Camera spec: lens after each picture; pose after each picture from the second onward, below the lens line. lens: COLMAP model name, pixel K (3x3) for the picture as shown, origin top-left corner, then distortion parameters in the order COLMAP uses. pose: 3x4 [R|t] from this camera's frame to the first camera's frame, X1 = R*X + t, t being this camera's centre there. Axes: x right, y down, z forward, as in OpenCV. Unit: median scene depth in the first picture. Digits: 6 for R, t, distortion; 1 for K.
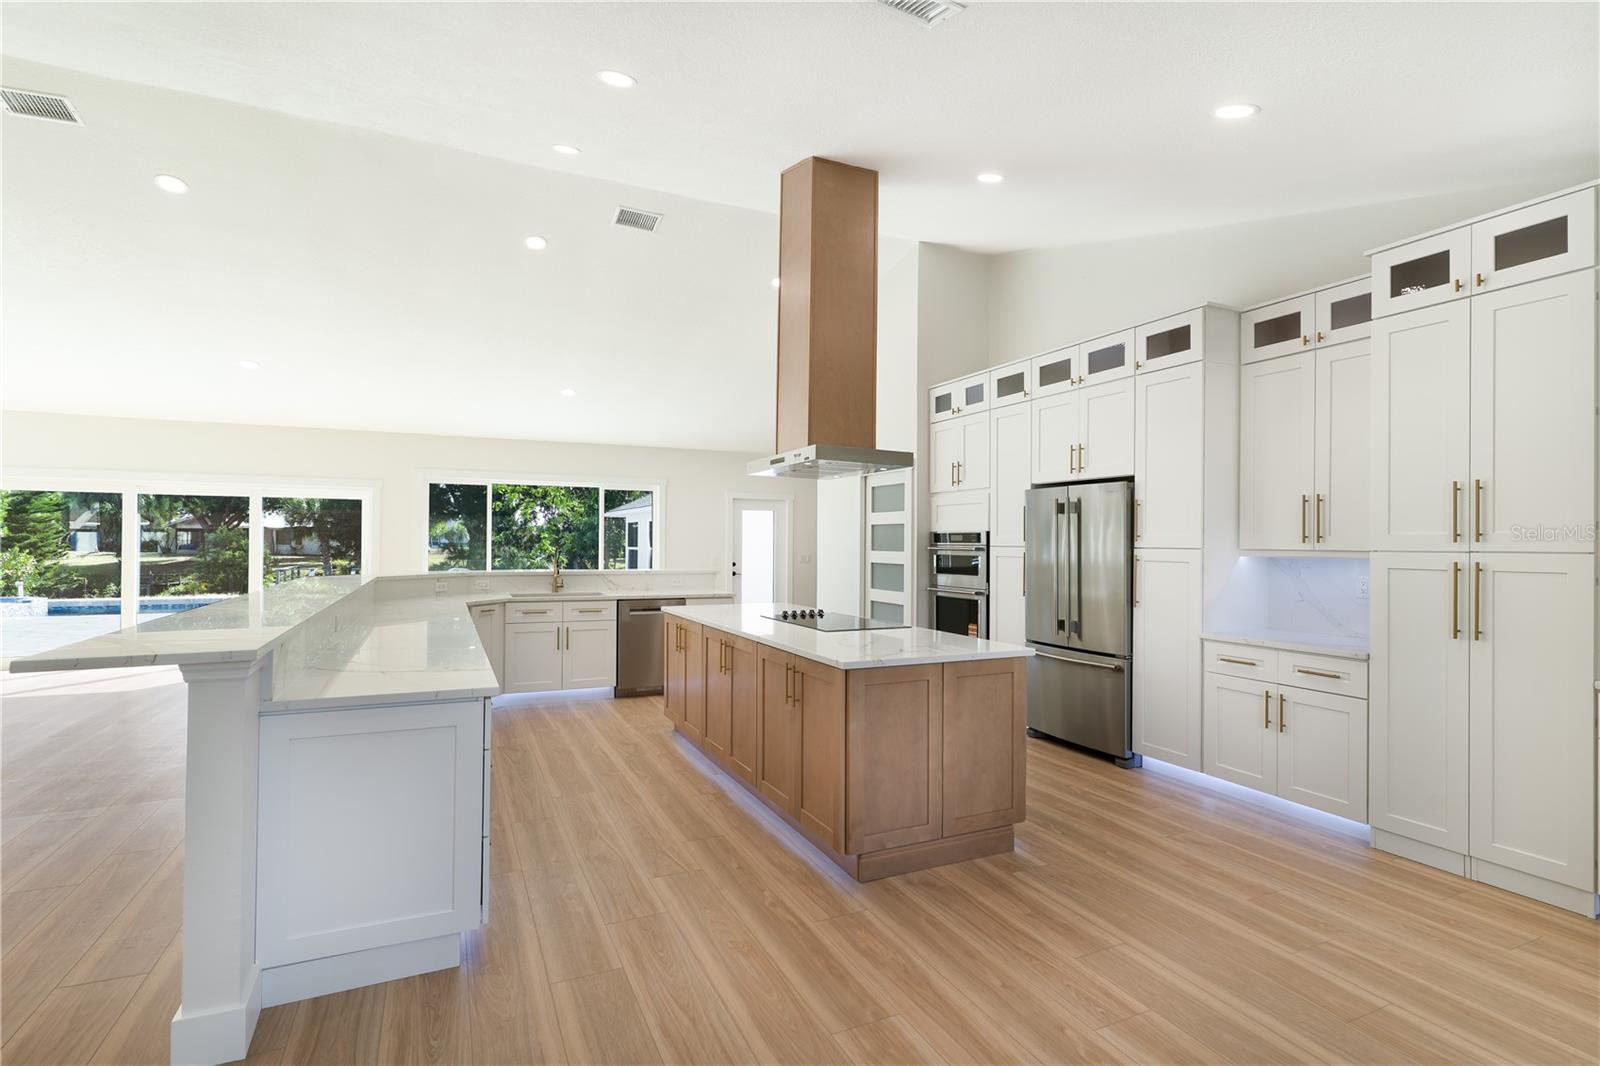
lens RADIAL K [[773.9, 0, 793.0], [0, 773.9, 534.4], [0, 0, 1]] dist [0.001522, -0.000461]
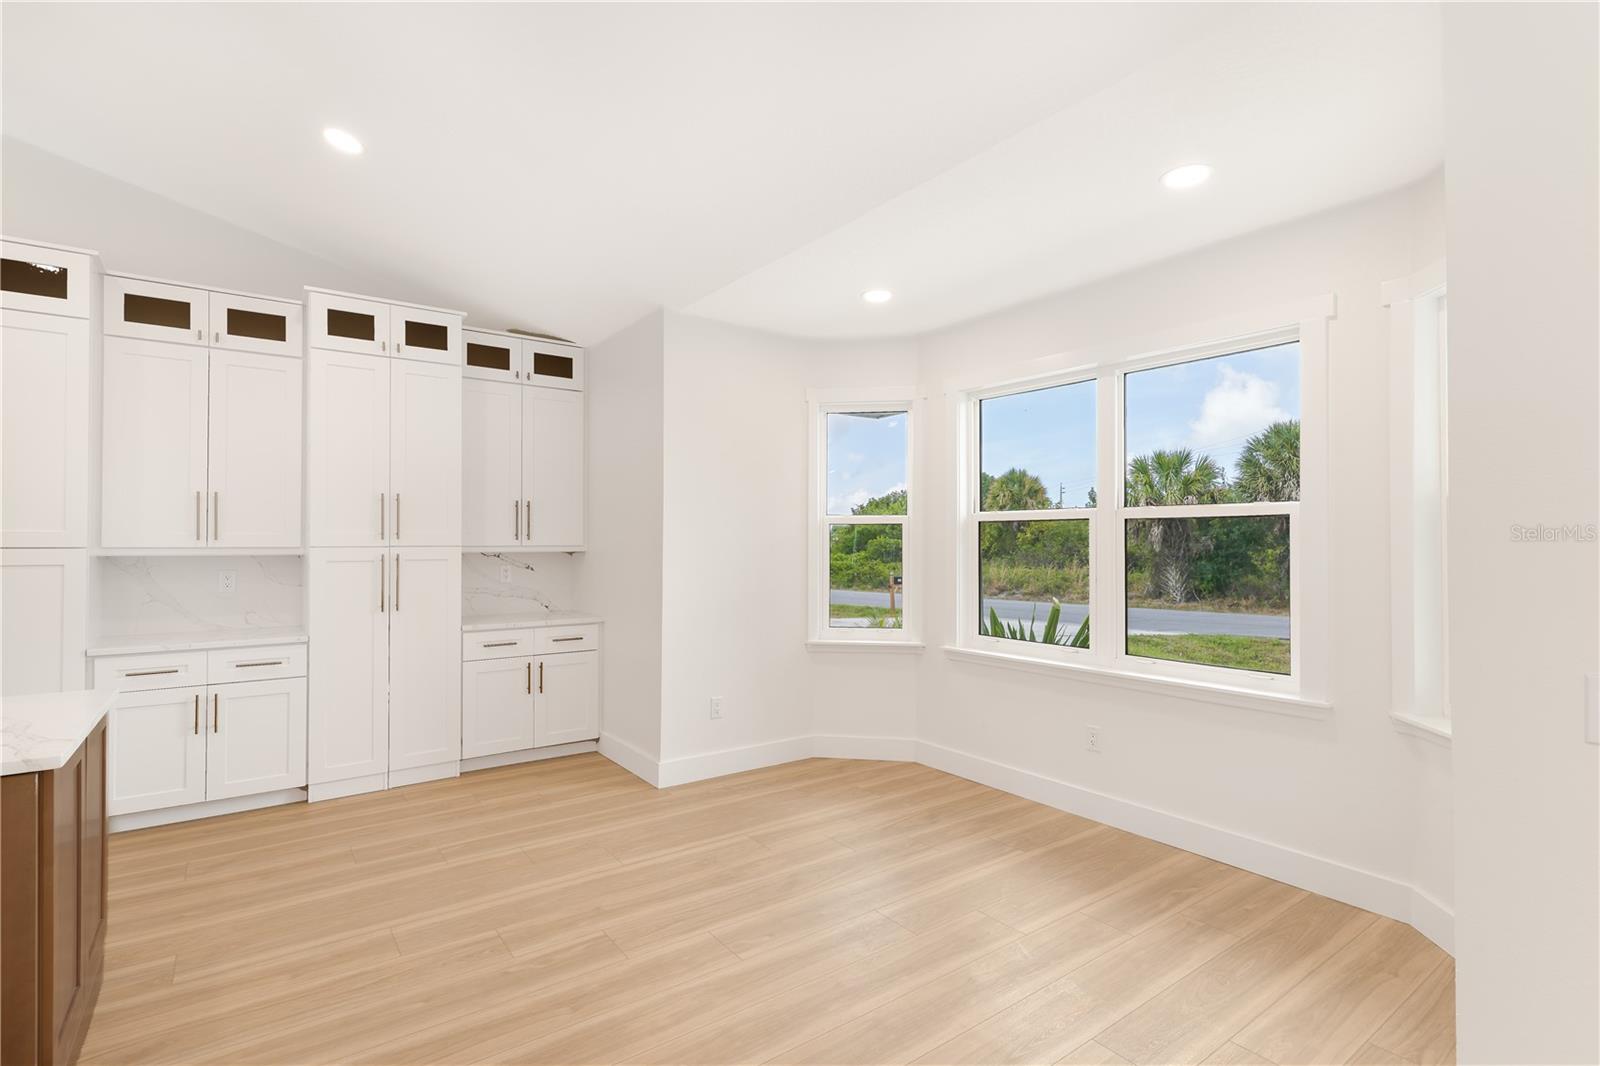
lens RADIAL K [[773.9, 0, 801.7], [0, 773.9, 527.6], [0, 0, 1]] dist [0.001522, -0.000461]
pose [[-0.194637, 0.005994, 0.980857, -0.445331], [-0.005358, 0.999960, -0.007174, -0.003064], [-0.980861, -0.006652, -0.194597, 0.420865]]
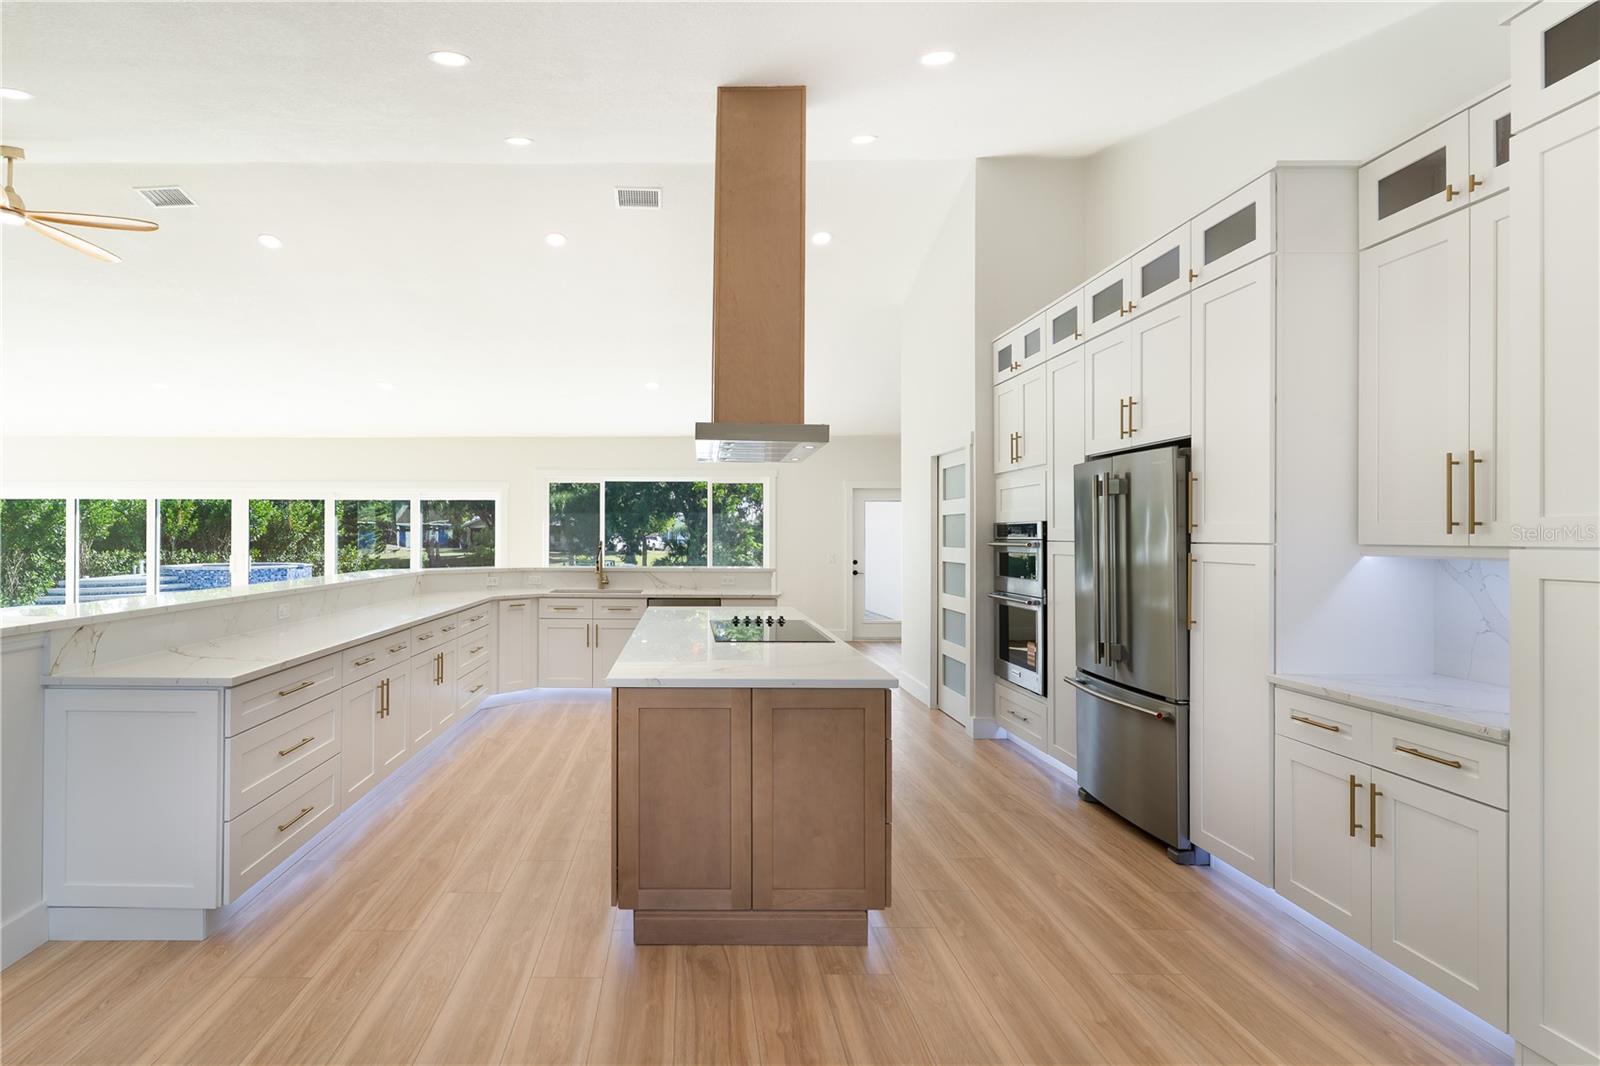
lens RADIAL K [[819.5, 0, 793.2], [0, 819.5, 529.4], [0, 0, 1]] dist [-0.000913, 0.000744]
pose [[0.899171, -0.009164, -0.437501, 0.462343], [0.008920, 0.999957, -0.002614, 0.004432], [0.437507, -0.001552, 0.899214, 0.205201]]
